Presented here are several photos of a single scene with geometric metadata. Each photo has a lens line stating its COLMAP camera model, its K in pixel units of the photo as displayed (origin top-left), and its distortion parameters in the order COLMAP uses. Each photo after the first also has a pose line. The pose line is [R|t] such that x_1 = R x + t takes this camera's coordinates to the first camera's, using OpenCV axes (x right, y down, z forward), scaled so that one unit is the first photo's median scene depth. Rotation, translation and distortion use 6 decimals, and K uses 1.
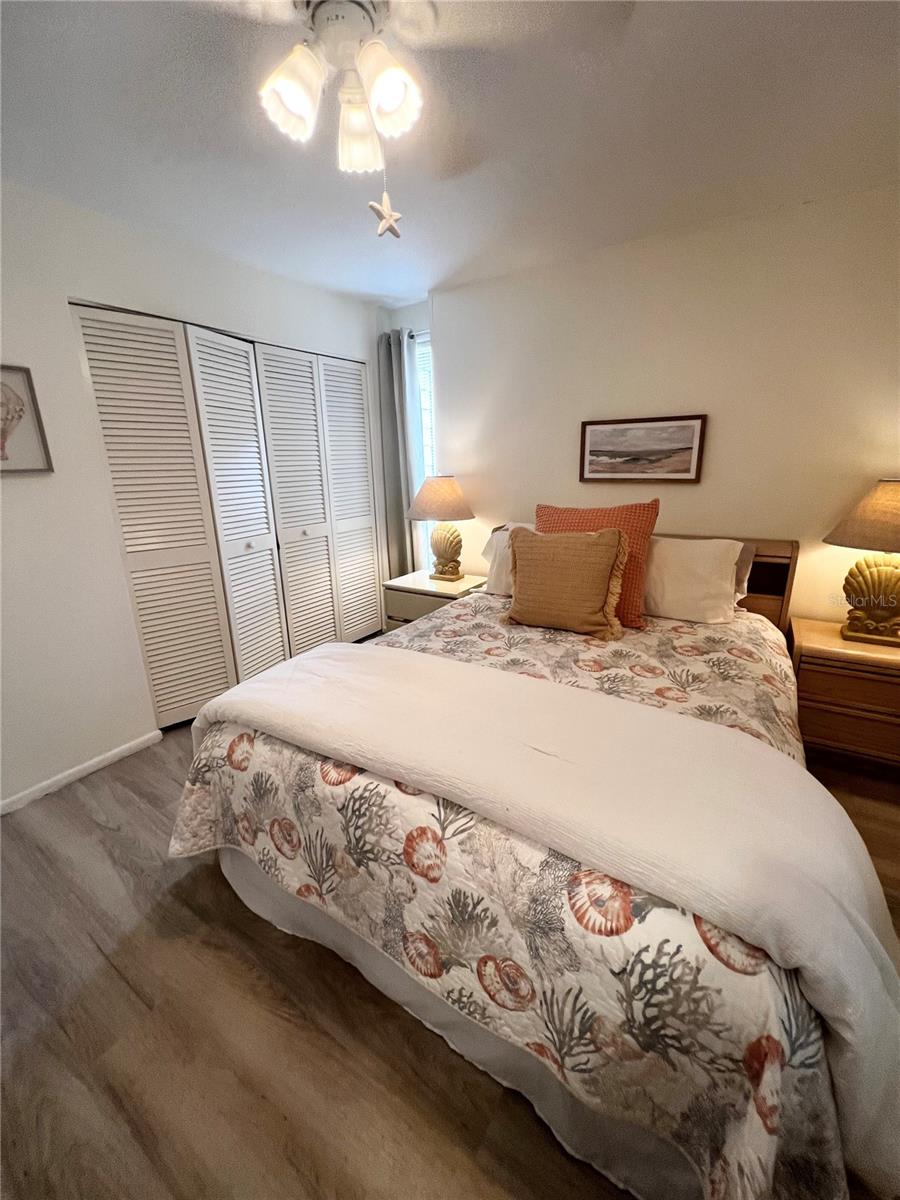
lens RADIAL K [[481.1, 0, 450.0], [0, 481.1, 600.0], [0, 0, 1]] dist [-0.004741, -0.000182]
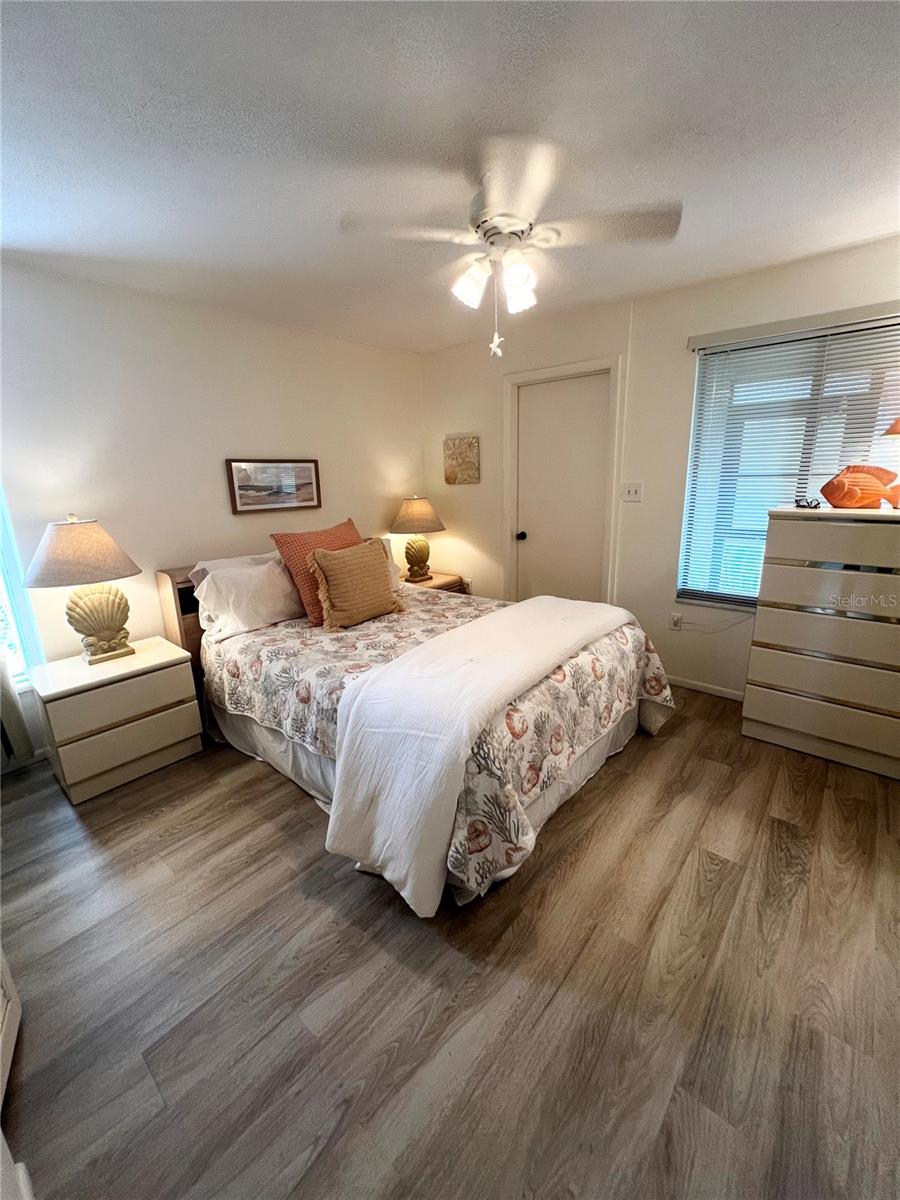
lens RADIAL K [[484.5, 0, 455.1], [0, 484.5, 597.4], [0, 0, 1]] dist [-0.009001, -0.000390]
pose [[0.119472, -0.227723, 0.966369, -1.048280], [0.302165, 0.935507, 0.183094, -0.172715], [-0.945739, 0.270128, 0.180577, 0.556324]]
